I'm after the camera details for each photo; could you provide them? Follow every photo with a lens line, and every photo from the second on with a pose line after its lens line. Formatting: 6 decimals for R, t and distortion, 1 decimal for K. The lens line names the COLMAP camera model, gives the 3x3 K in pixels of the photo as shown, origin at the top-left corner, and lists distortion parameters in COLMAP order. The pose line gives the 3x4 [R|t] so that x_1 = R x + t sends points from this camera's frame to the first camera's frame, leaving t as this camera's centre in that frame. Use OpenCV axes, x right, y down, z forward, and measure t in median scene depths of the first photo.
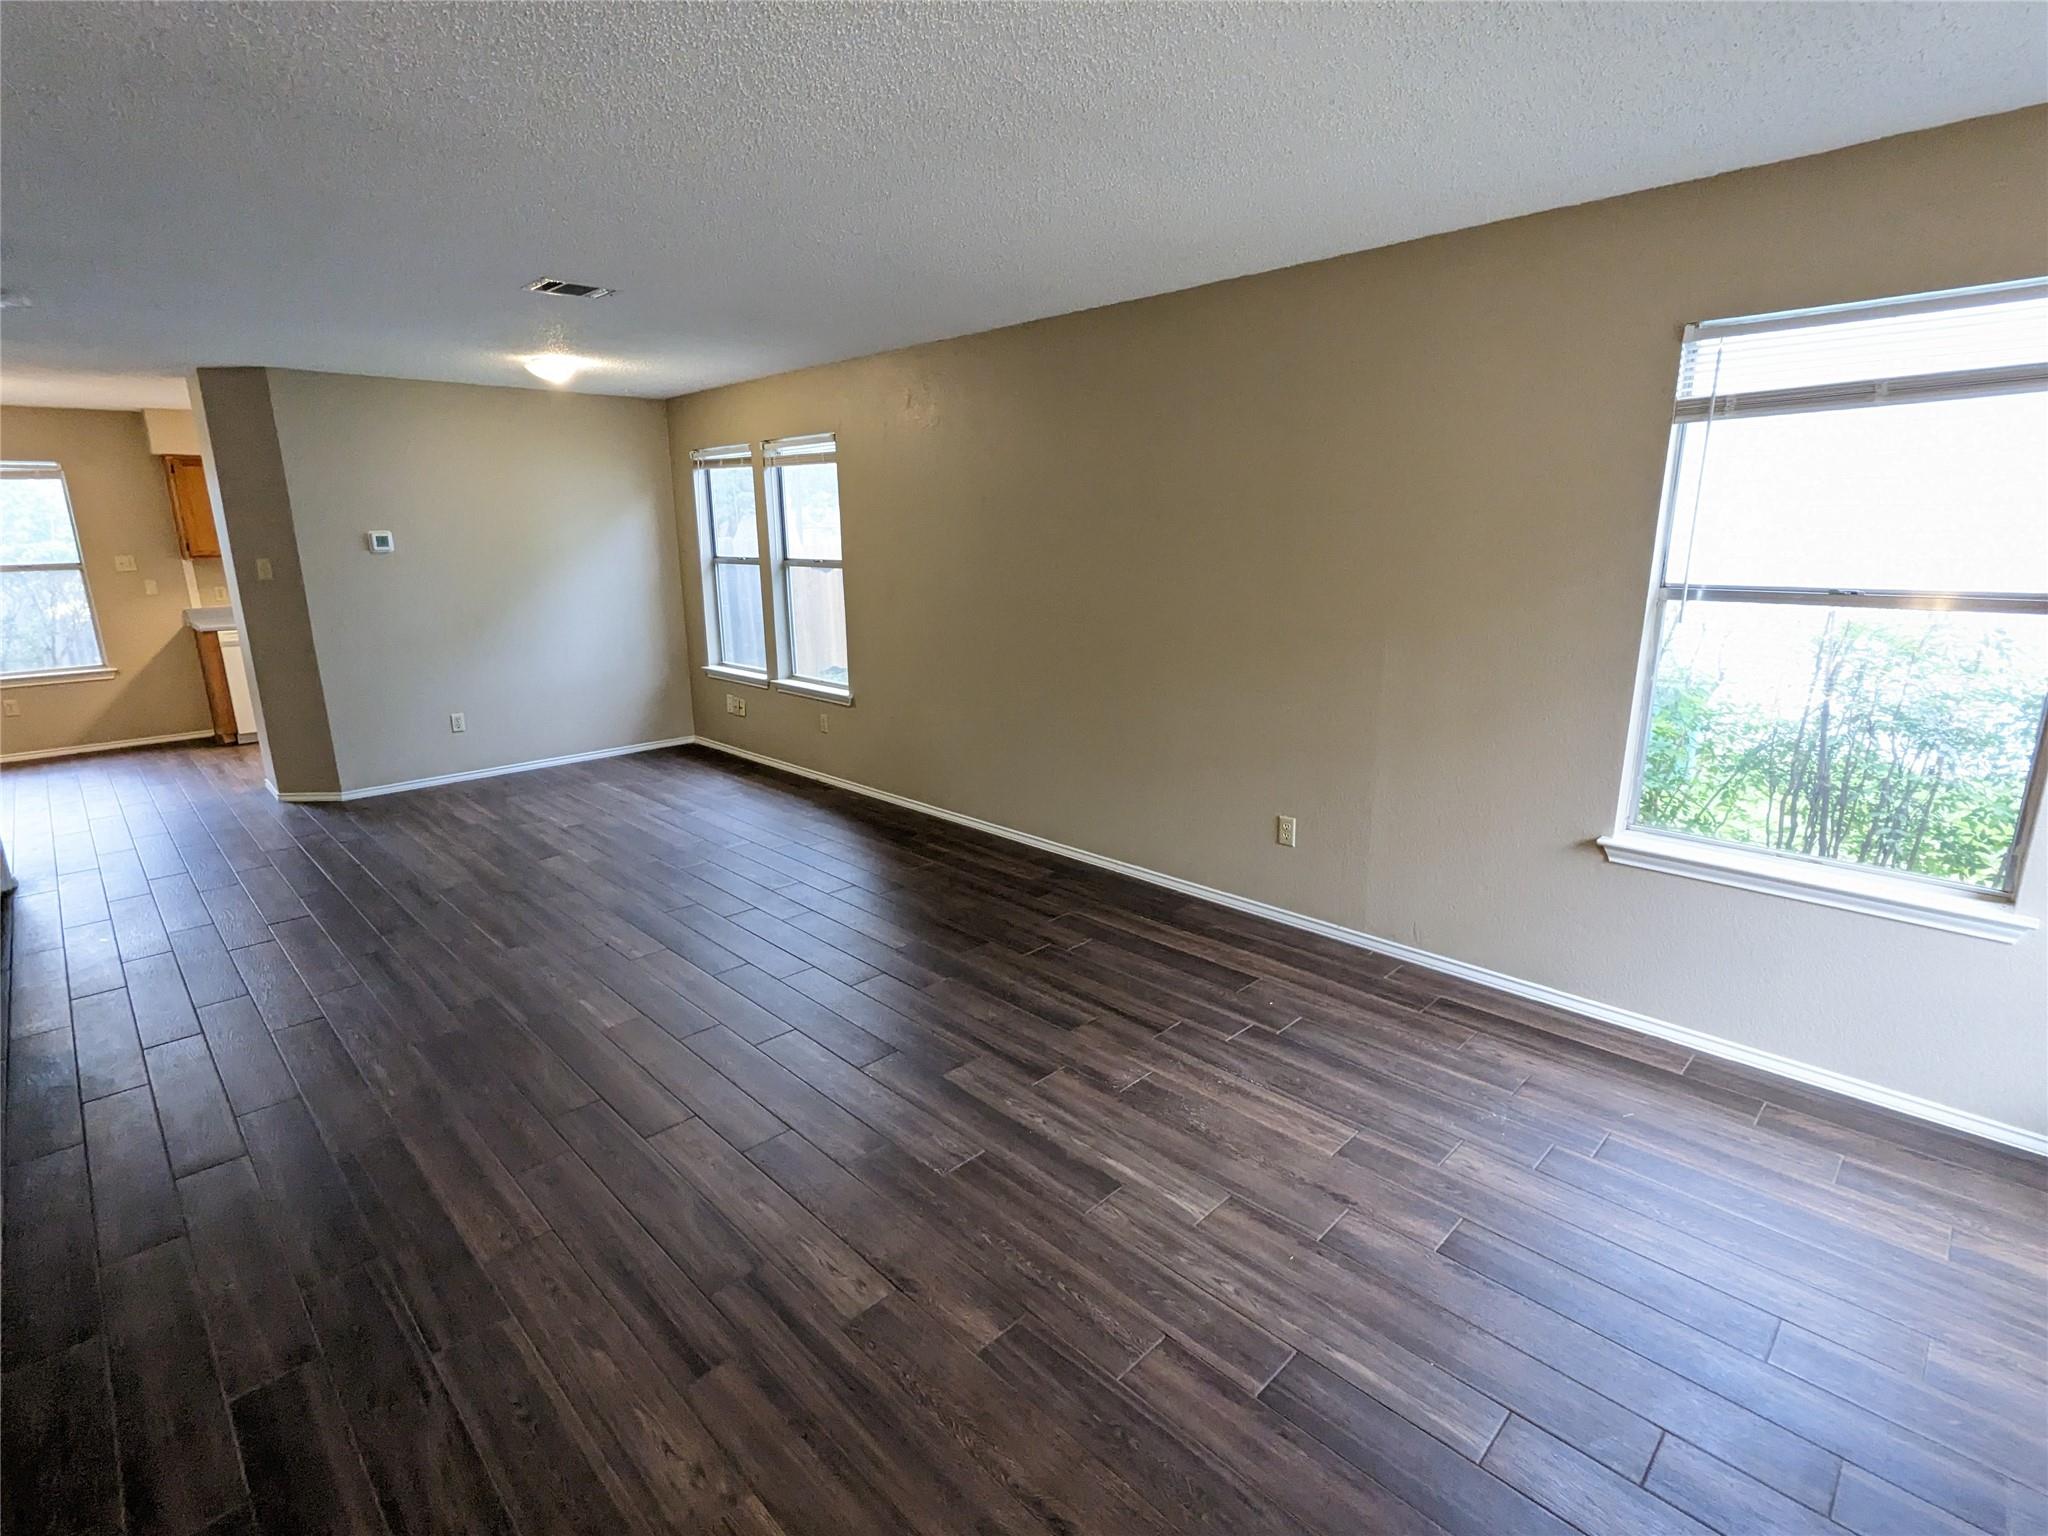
lens RADIAL K [[989.0, 0, 1024.0], [0, 989.0, 768.0], [0, 0, 1]] dist [0.000477, 0.000926]
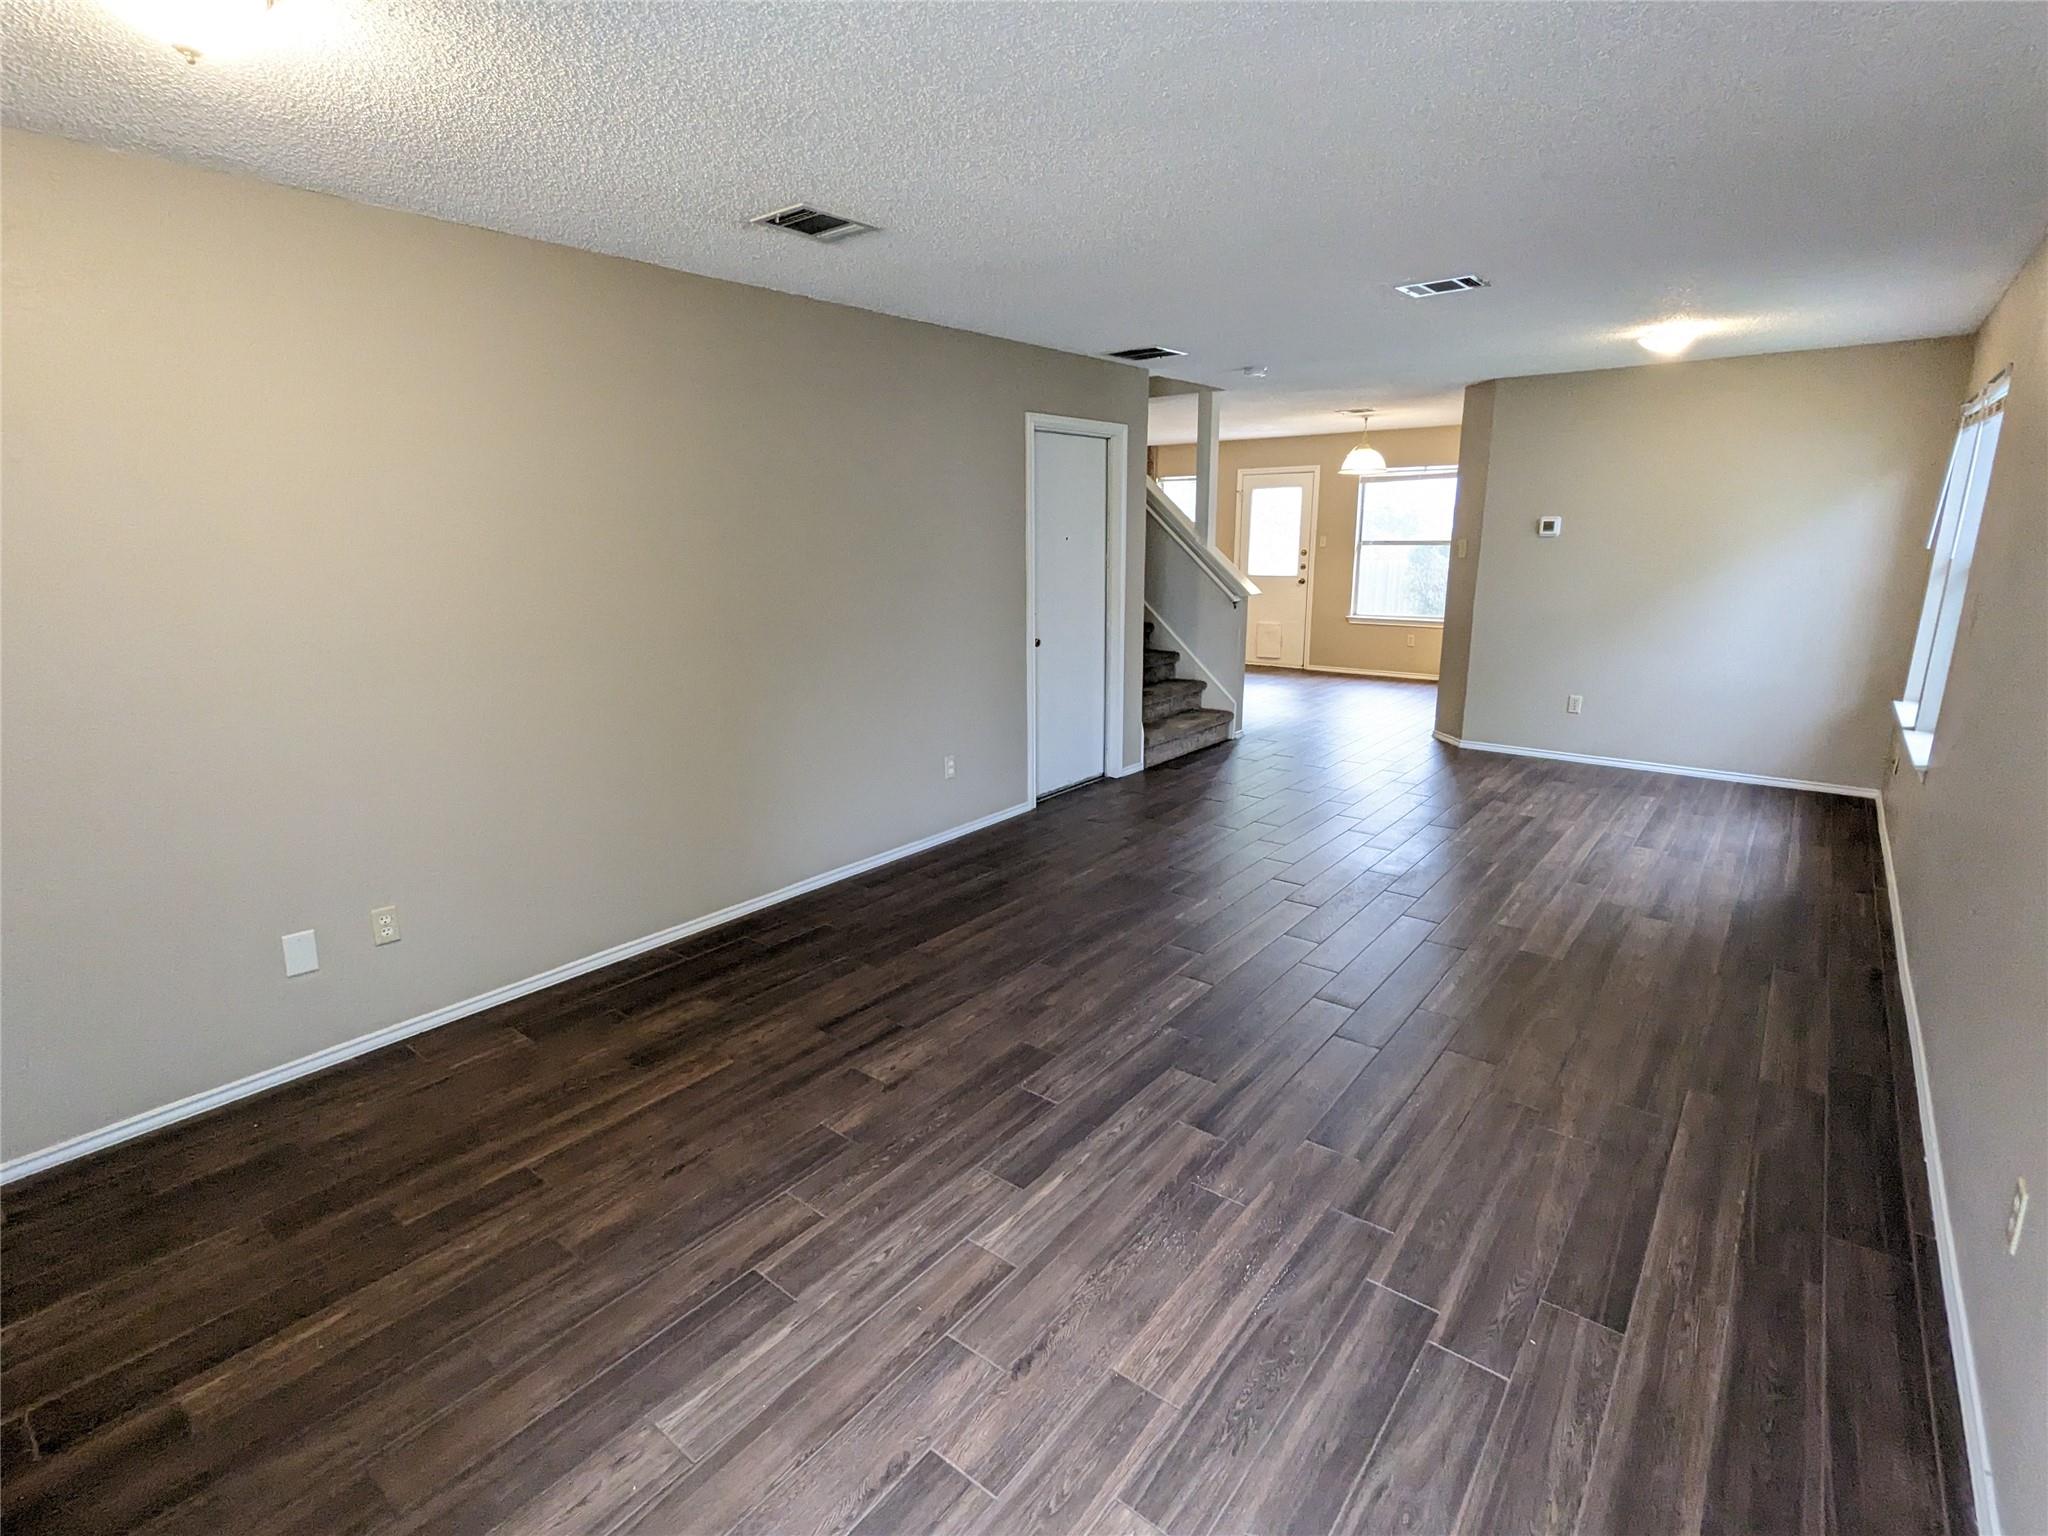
lens RADIAL K [[989.0, 0, 1024.0], [0, 989.0, 768.0], [0, 0, 1]] dist [0.000477, 0.000926]
pose [[0.119512, 0.246918, -0.961638, 0.796544], [-0.230423, 0.949032, 0.215044, -0.158762], [0.965724, 0.195883, 0.170316, 0.634191]]
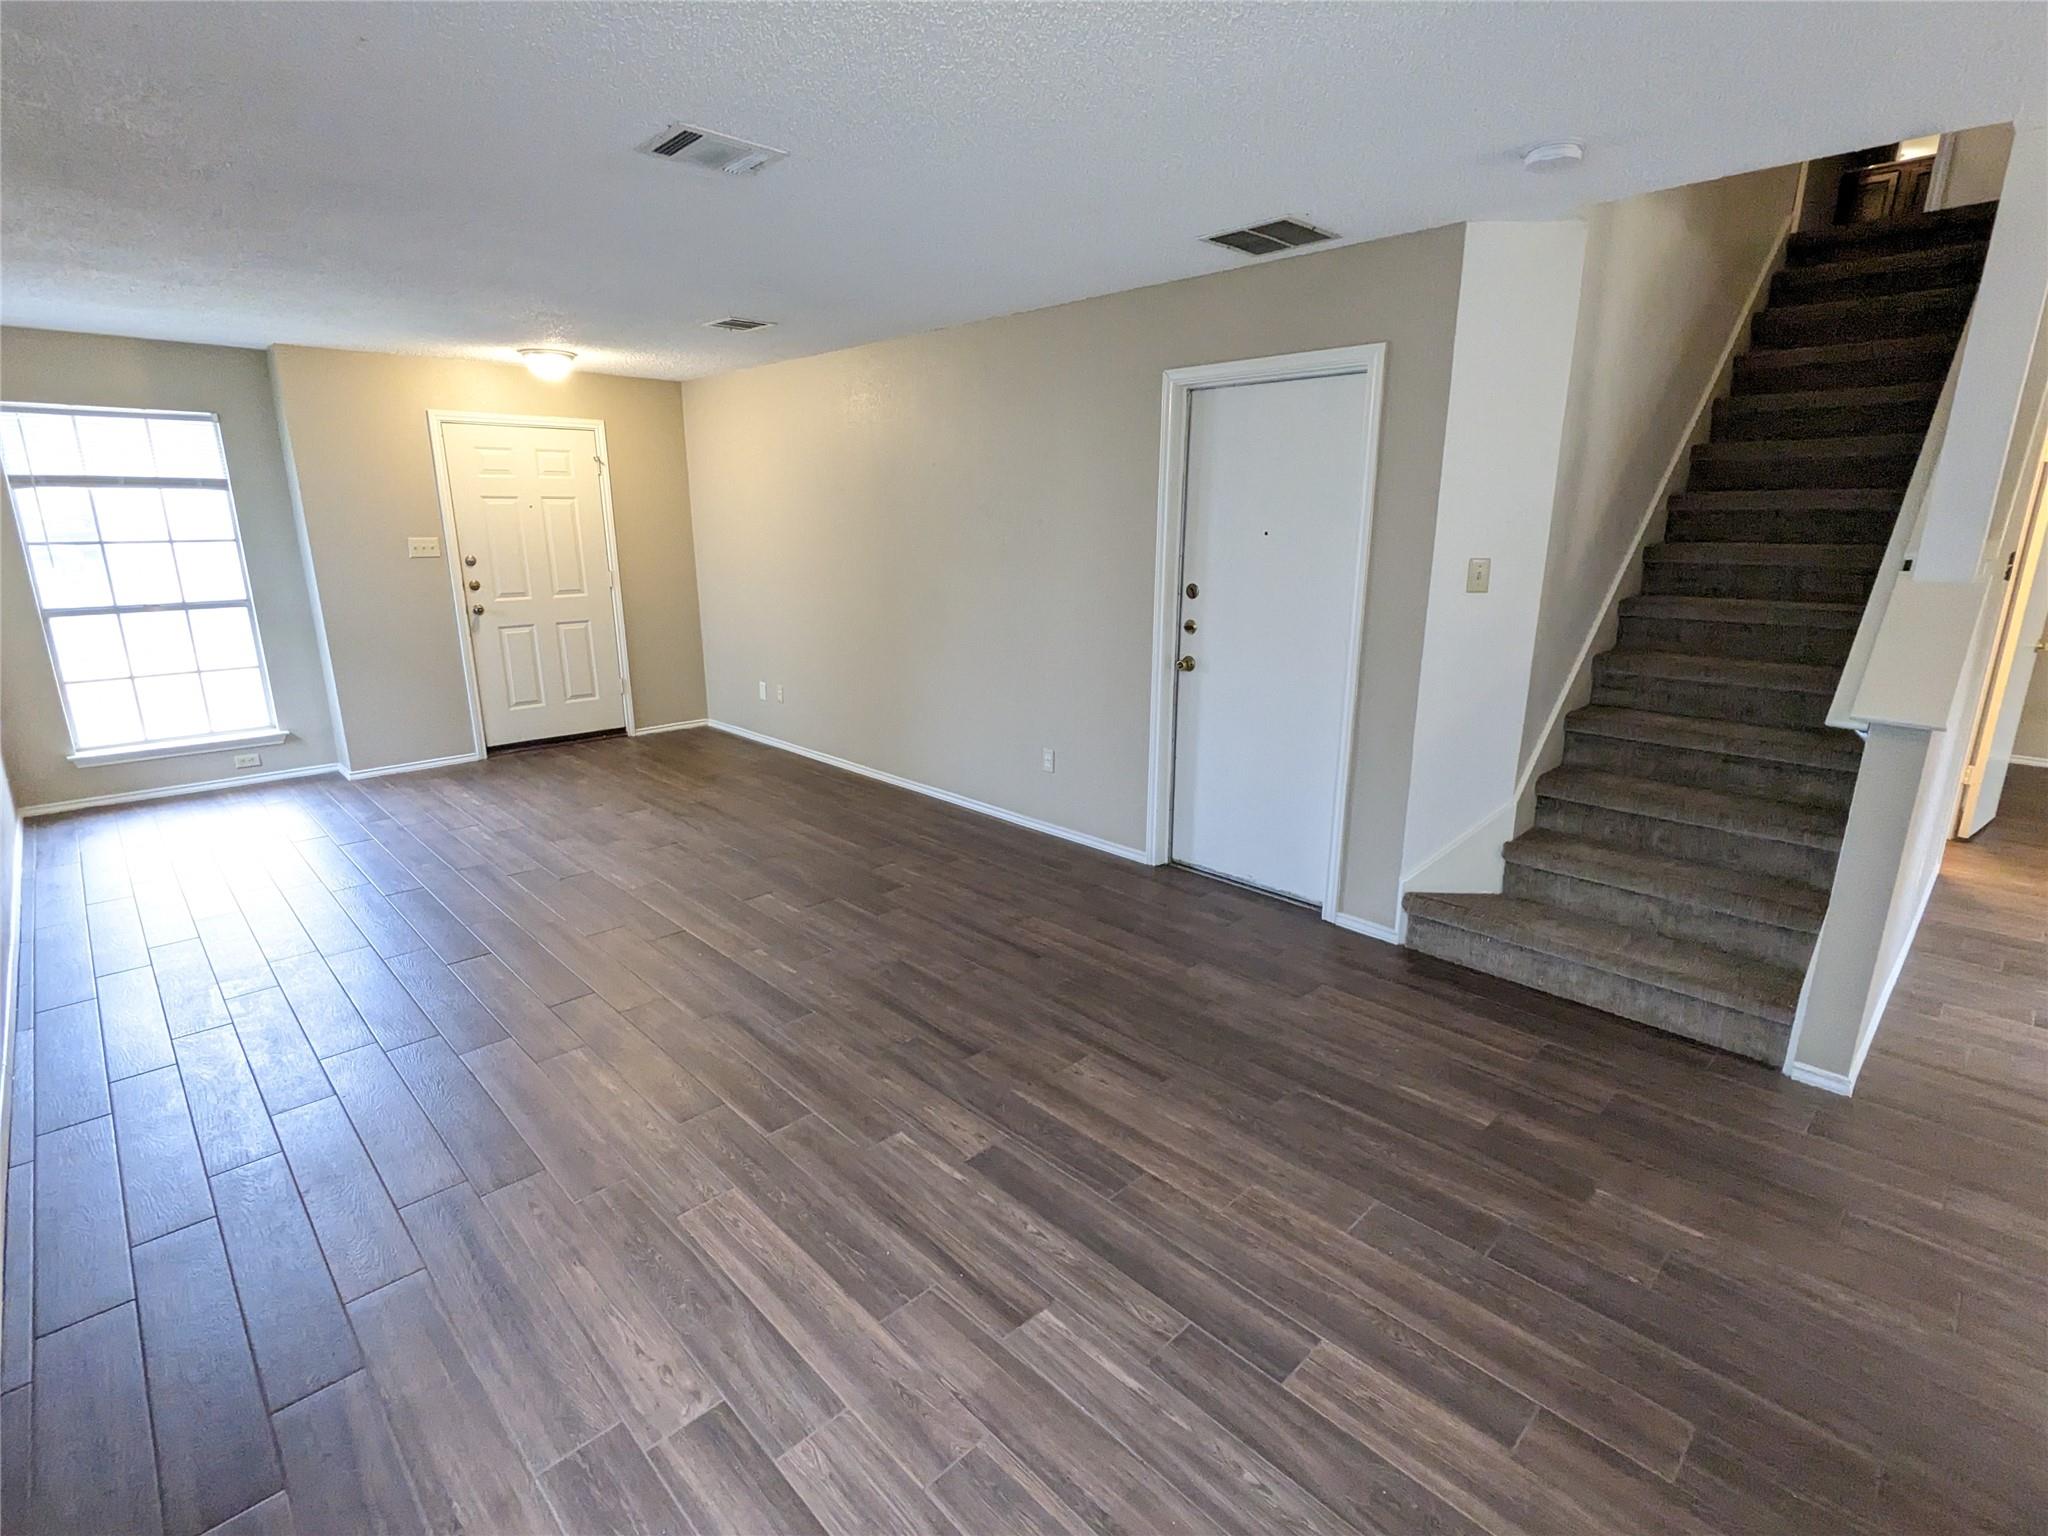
lens RADIAL K [[989.0, 0, 1024.0], [0, 989.0, 768.0], [0, 0, 1]] dist [0.000477, 0.000926]
pose [[-0.999884, 0.008482, 0.012617, -0.865256], [0.013467, 0.879313, 0.476053, -0.556056], [-0.007057, 0.476168, -0.879326, 2.305118]]
